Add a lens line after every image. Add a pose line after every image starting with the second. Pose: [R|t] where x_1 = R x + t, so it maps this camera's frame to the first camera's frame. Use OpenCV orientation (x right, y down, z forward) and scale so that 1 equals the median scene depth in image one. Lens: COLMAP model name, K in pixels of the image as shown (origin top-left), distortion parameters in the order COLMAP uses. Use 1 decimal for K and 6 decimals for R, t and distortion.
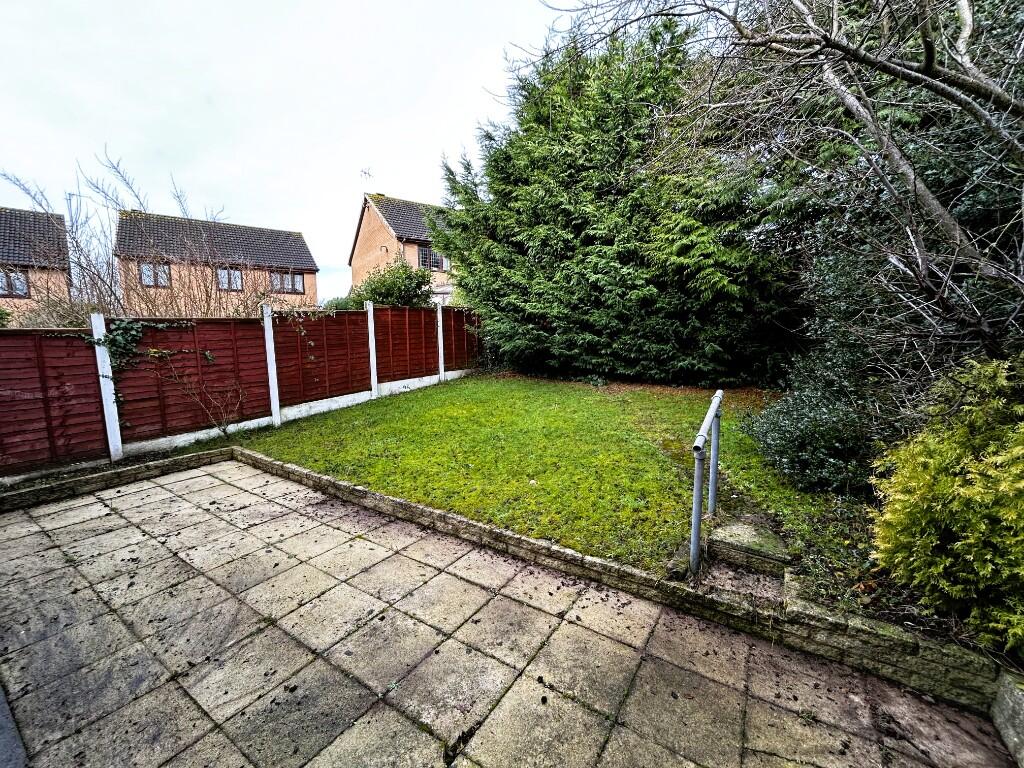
lens RADIAL K [[413.6, 0, 513.0], [0, 413.6, 384.0], [0, 0, 1]] dist [-0.000114, -0.000282]
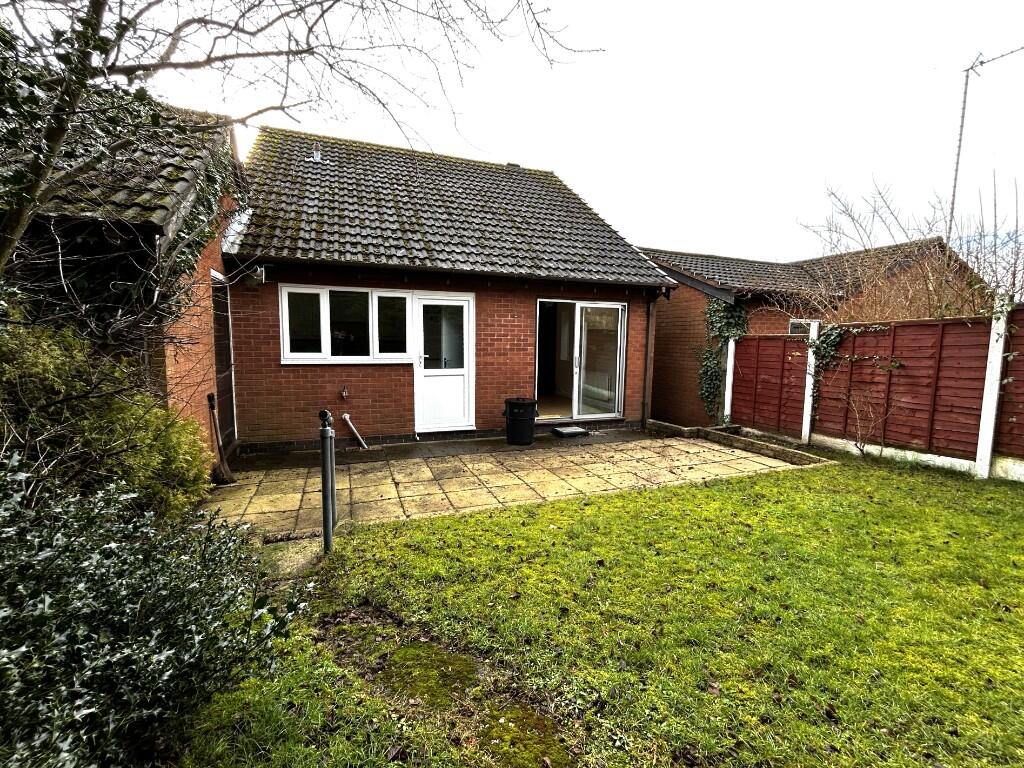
lens RADIAL K [[441.8, 0, 512.0], [0, 441.8, 384.0], [0, 0, 1]] dist [0.000968, -0.000090]
pose [[-0.596461, 0.084284, -0.798204, 0.735182], [-0.099454, 0.979047, 0.177697, -0.169398], [0.796457, 0.185374, -0.575581, 1.361284]]
